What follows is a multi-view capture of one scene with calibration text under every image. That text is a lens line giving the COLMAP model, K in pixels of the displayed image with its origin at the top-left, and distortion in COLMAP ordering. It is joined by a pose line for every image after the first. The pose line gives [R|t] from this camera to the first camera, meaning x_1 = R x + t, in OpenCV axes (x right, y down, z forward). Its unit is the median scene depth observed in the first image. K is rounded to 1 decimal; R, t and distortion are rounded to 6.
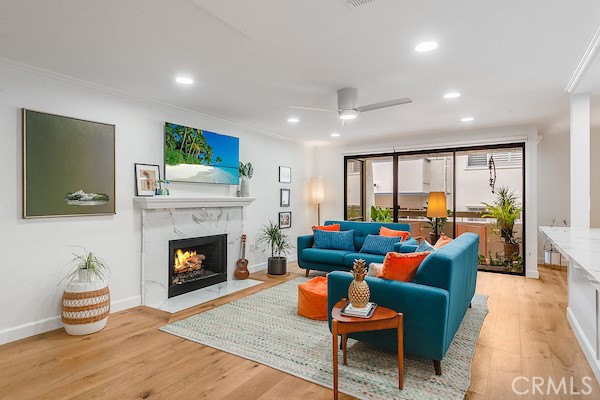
lens RADIAL K [[336.0, 0, 300.0], [0, 336.0, 200.0], [0, 0, 1]] dist [0.006042, 0.000951]
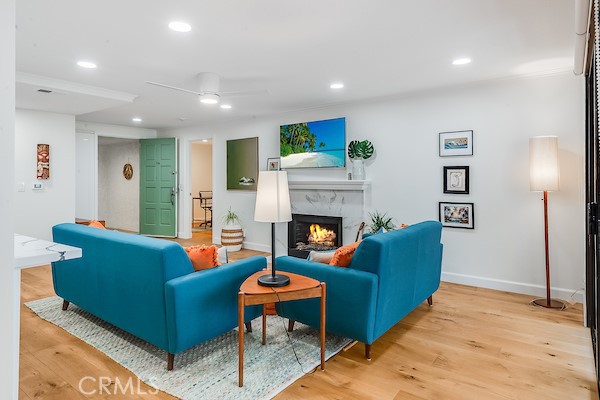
lens RADIAL K [[356.4, 0, 301.3], [0, 356.4, 177.9], [0, 0, 1]] dist [0.043161, -0.000310]
pose [[-0.082821, -0.003663, -0.996558, 0.921000], [0.000739, 0.999993, -0.003737, -0.011906], [0.996564, -0.001046, -0.082817, 1.067100]]
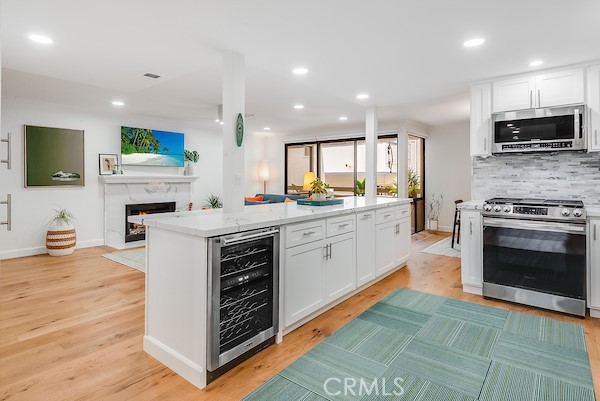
lens RADIAL K [[325.6, 0, 300.4], [0, 325.6, 183.6], [0, 0, 1]] dist [0.000836, -0.000505]
pose [[0.993852, 0.005377, -0.110587, 0.501070], [-0.003673, 0.999871, 0.015609, 0.001301], [0.110656, -0.015107, 0.993744, -0.330174]]
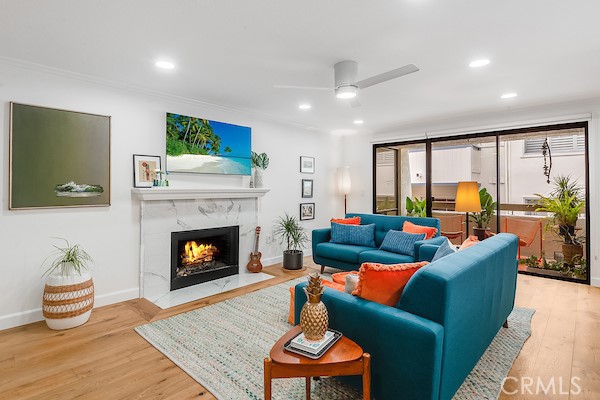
lens RADIAL K [[311.1, 0, 298.2], [0, 311.1, 187.5], [0, 0, 1]] dist [-0.000434, -0.001400]
pose [[0.983579, -0.000753, -0.180474, 0.127951], [-0.000807, 0.999963, -0.008568, -0.003096], [0.180474, 0.008573, 0.983542, 0.153831]]
